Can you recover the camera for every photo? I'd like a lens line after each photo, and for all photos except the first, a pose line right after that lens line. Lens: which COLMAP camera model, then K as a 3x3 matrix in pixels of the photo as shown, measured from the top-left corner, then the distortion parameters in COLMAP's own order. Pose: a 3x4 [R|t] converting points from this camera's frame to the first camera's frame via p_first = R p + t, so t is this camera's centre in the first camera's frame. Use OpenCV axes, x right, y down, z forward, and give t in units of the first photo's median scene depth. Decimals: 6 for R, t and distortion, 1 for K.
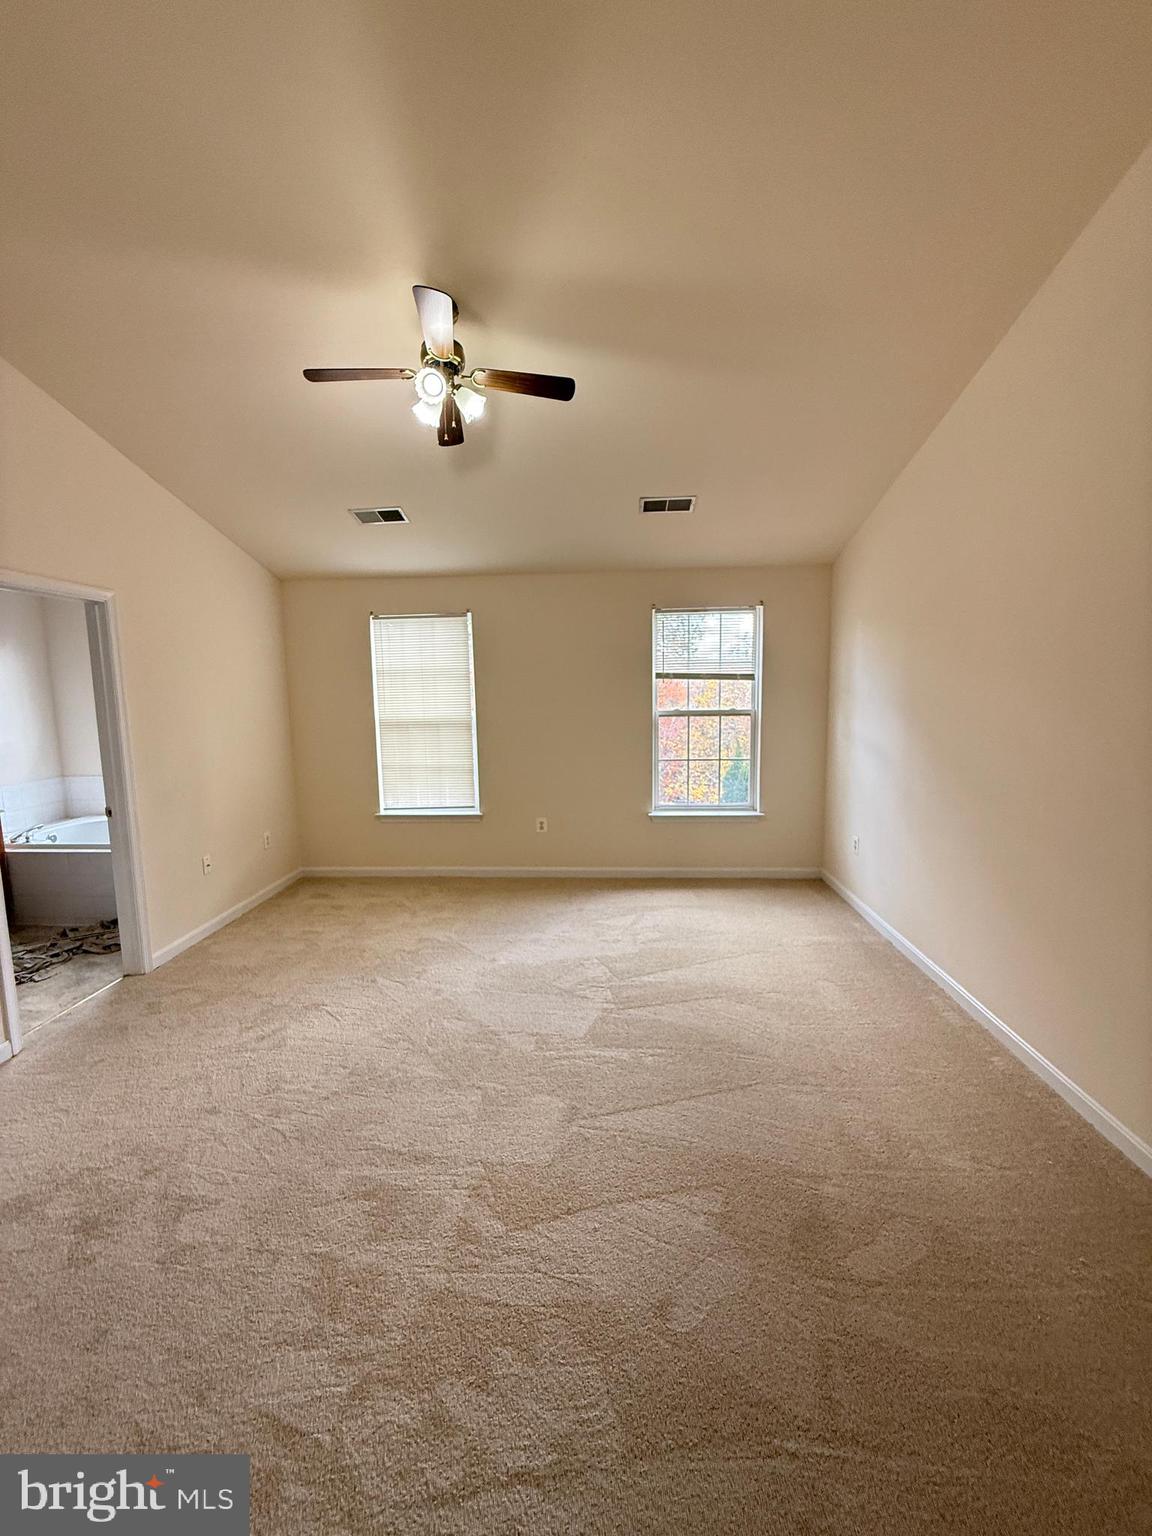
lens RADIAL K [[611.9, 0, 577.5], [0, 611.9, 761.0], [0, 0, 1]] dist [-0.000670, 0.000230]
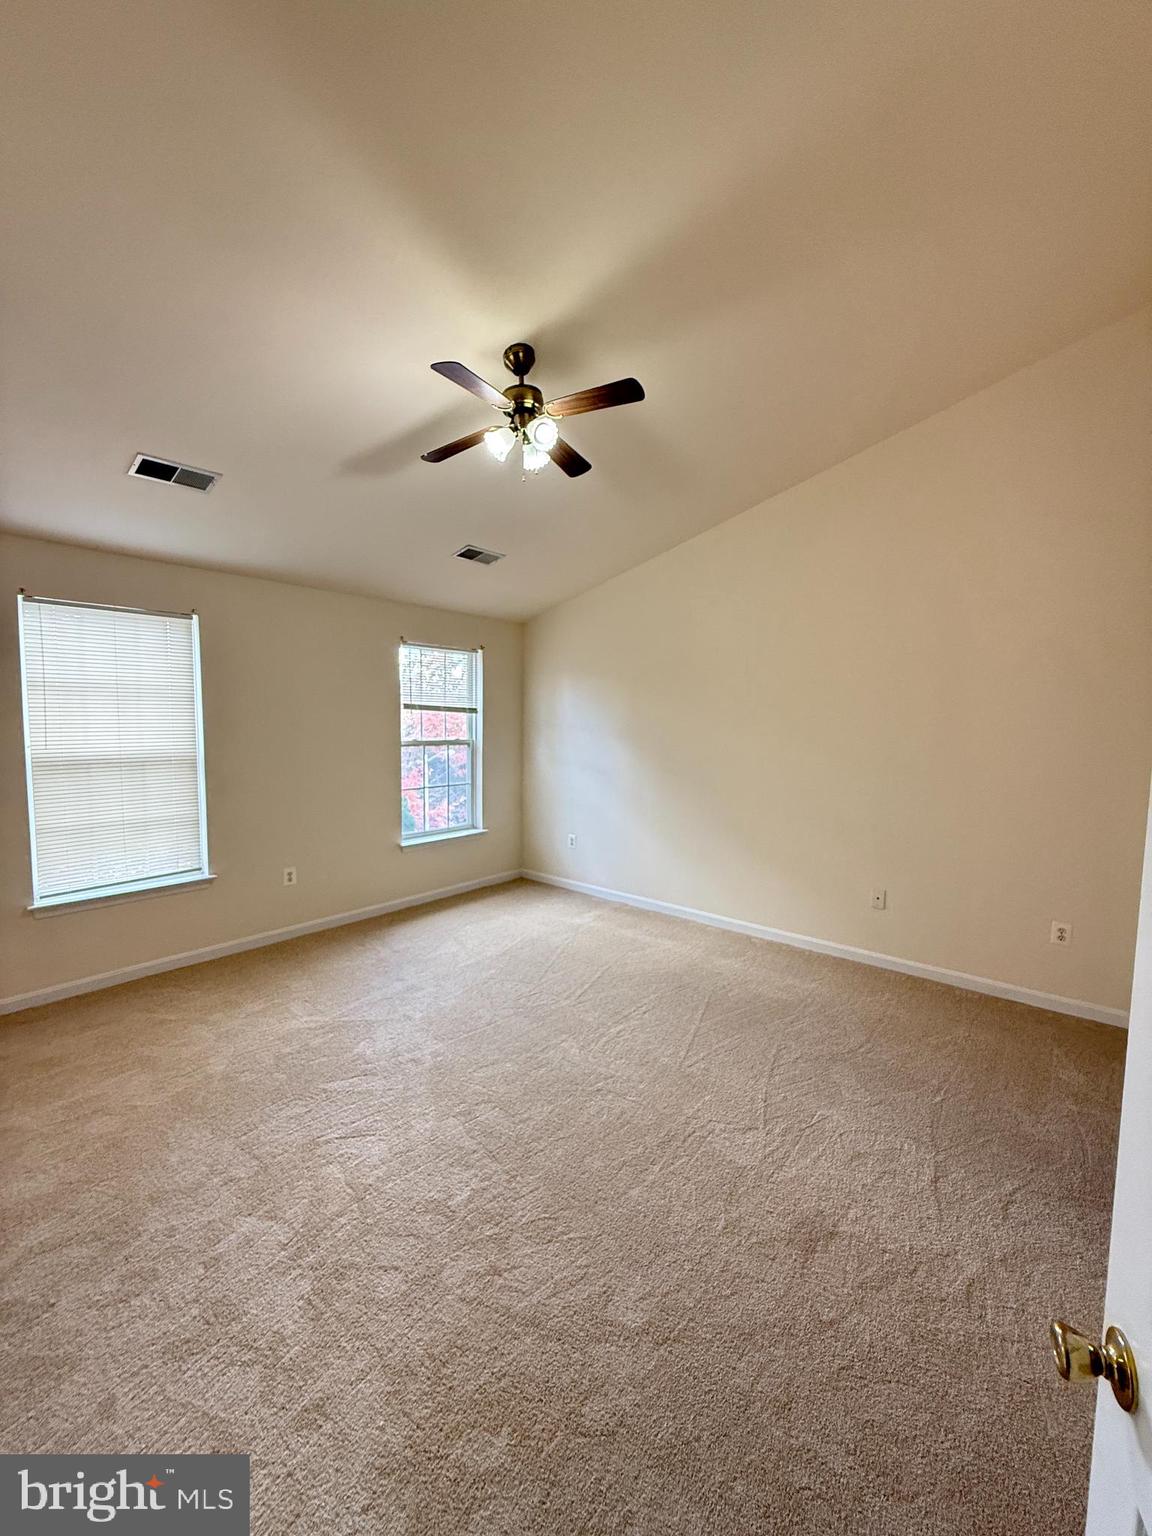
lens RADIAL K [[611.9, 0, 577.5], [0, 611.9, 761.0], [0, 0, 1]] dist [-0.000670, 0.000230]
pose [[0.596846, -0.032521, 0.801696, -0.507619], [0.069158, 0.997545, -0.011021, -0.018207], [-0.799370, 0.062021, 0.597630, 0.170044]]
